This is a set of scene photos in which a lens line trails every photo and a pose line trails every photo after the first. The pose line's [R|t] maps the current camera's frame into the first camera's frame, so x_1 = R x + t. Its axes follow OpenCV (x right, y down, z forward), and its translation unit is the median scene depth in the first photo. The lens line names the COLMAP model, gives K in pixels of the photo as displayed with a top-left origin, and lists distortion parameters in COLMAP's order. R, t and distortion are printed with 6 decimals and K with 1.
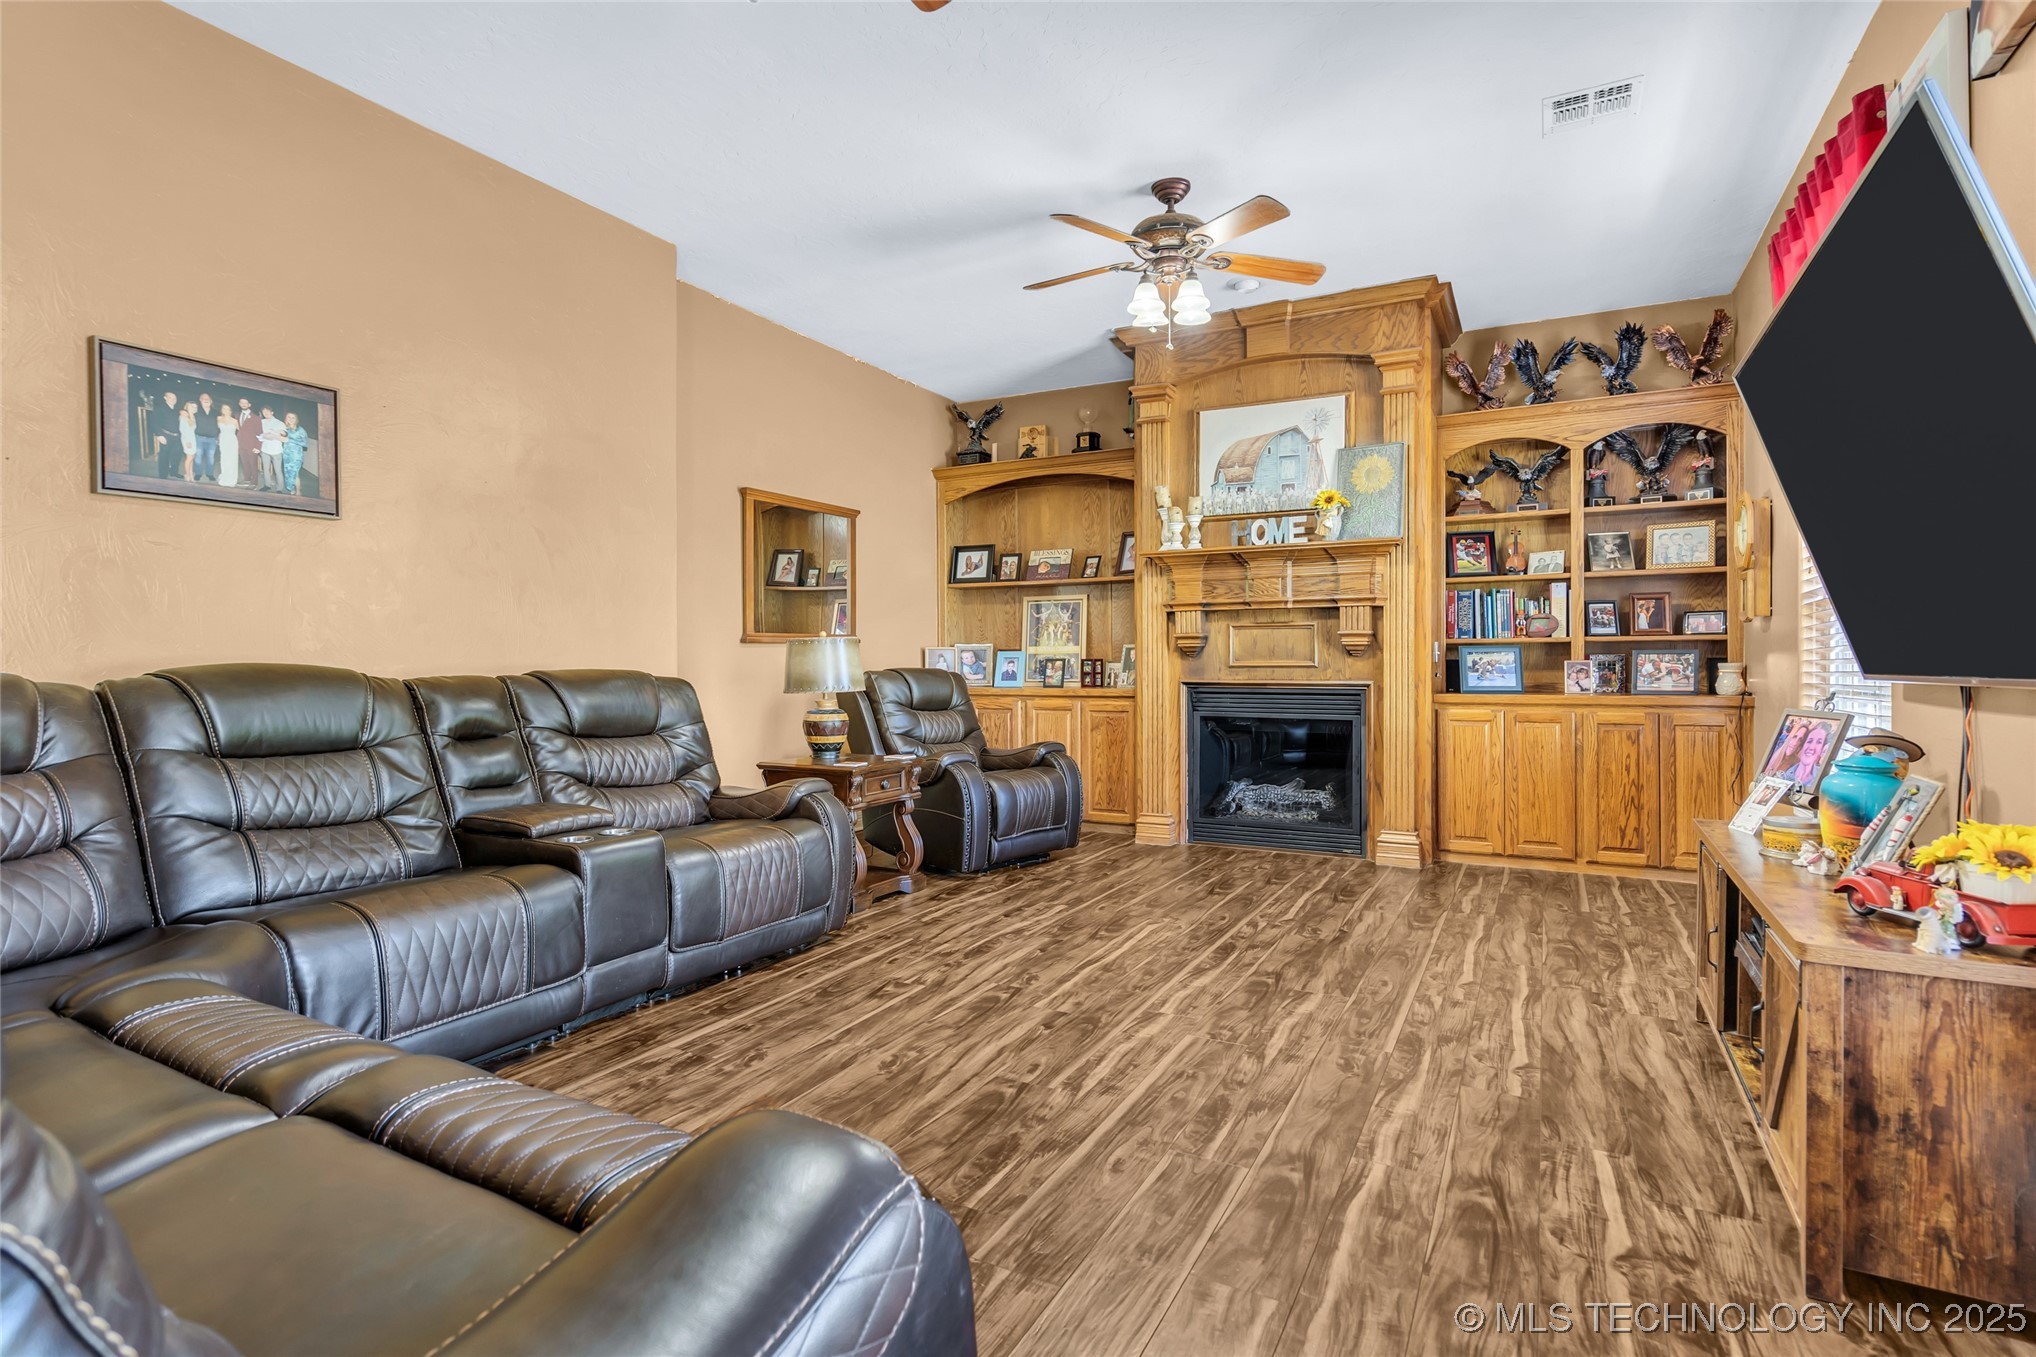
lens RADIAL K [[950.4, 0, 1014.5], [0, 950.4, 675.8], [0, 0, 1]] dist [0.002601, 0.000036]
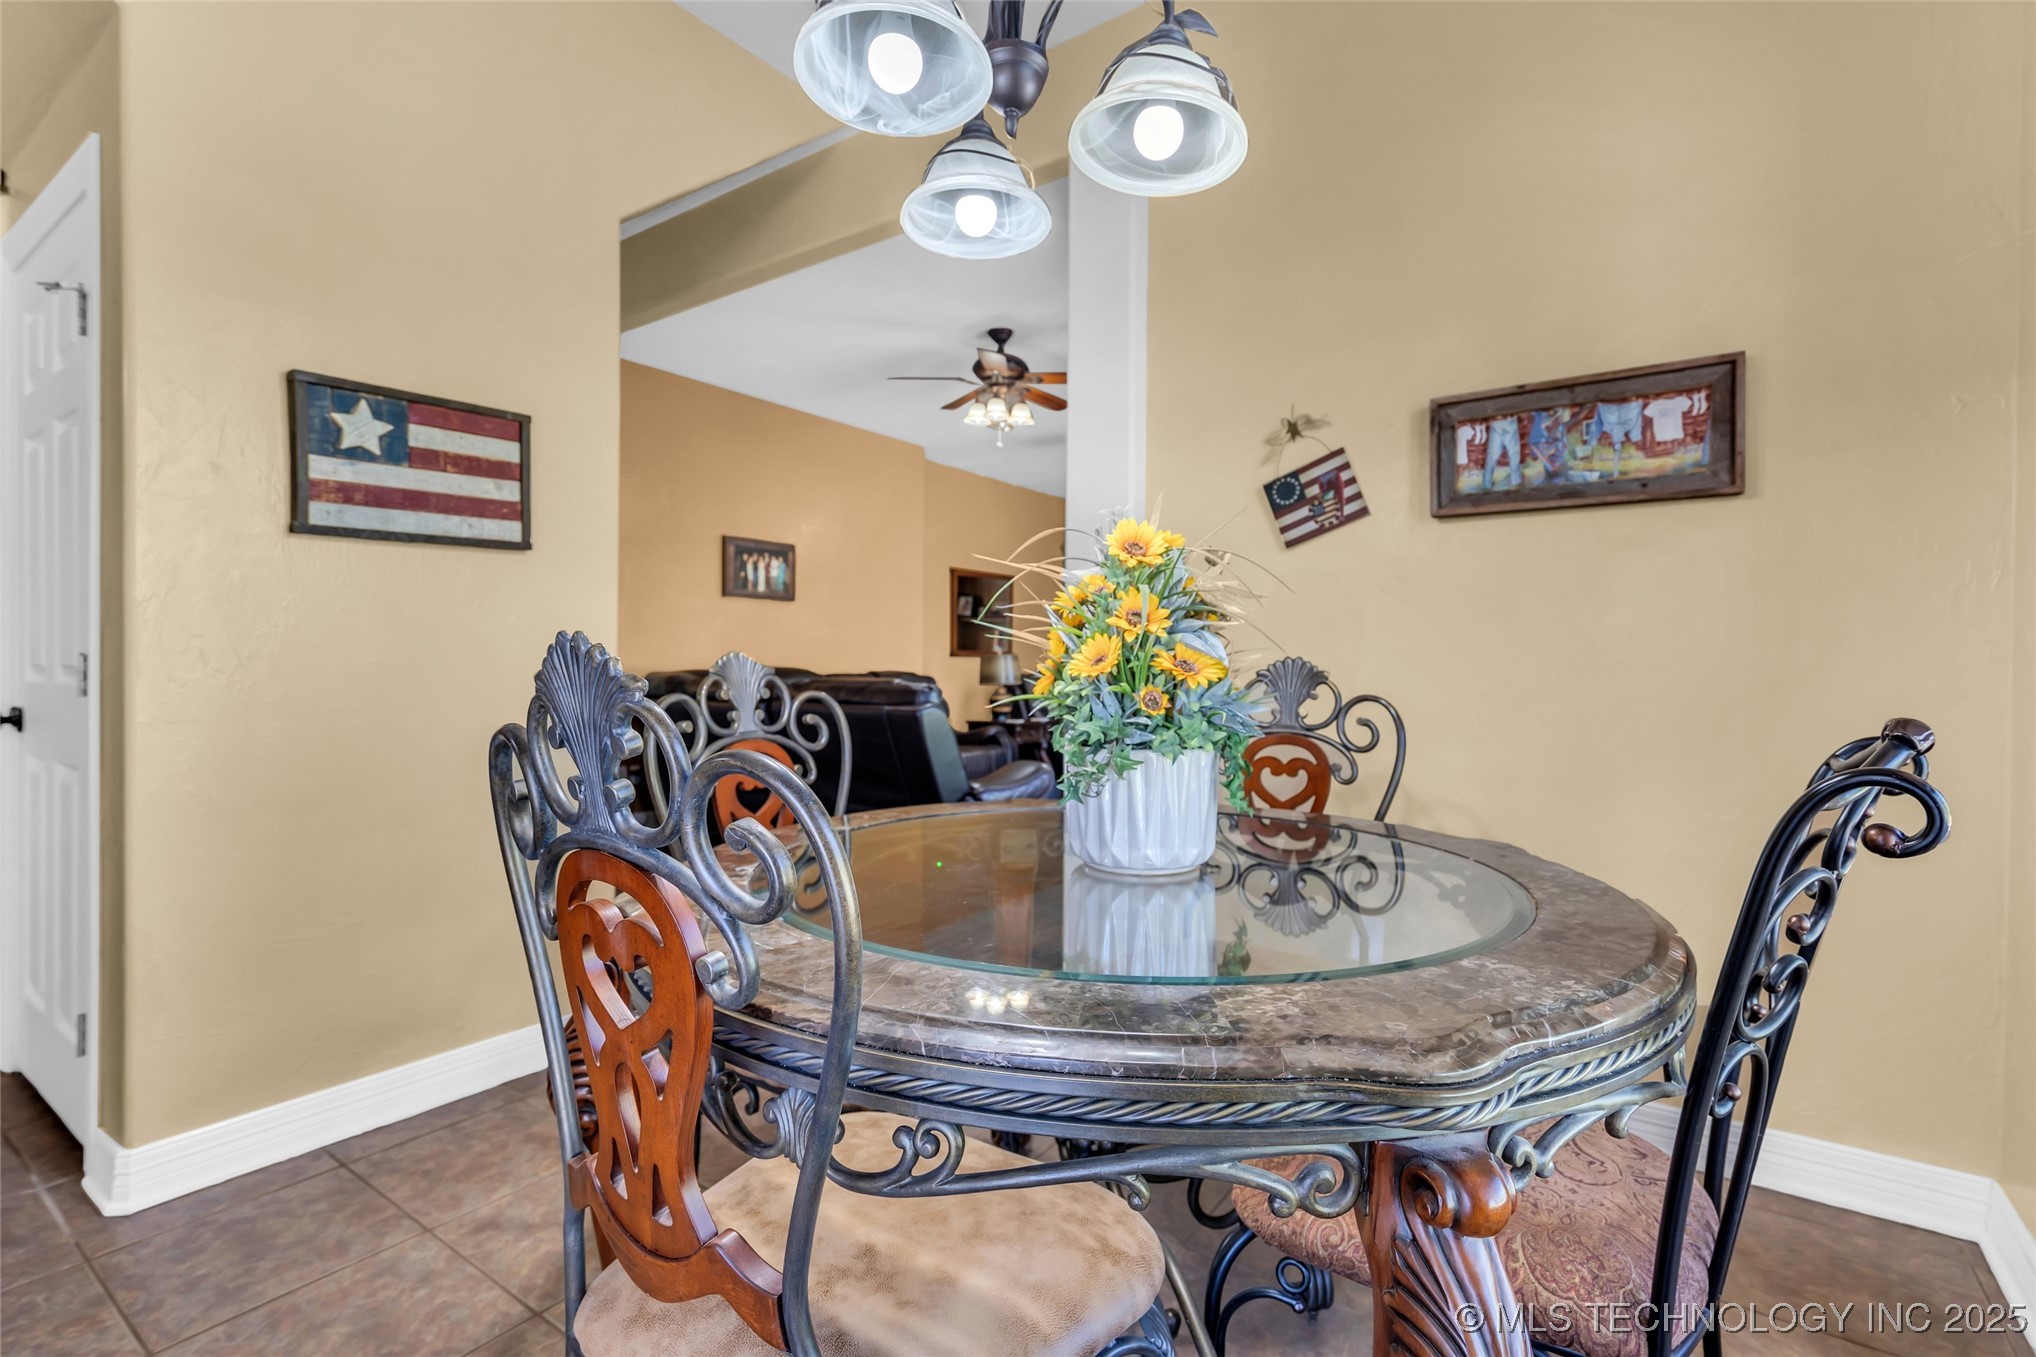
lens RADIAL K [[950.4, 0, 1024.2], [0, 950.4, 674.8], [0, 0, 1]] dist [0.002601, 0.000036]
pose [[0.992452, 0.012166, -0.122025, 0.080563], [-0.012750, 0.999911, -0.004008, 0.007087], [0.121966, 0.005534, 0.992519, -0.910611]]
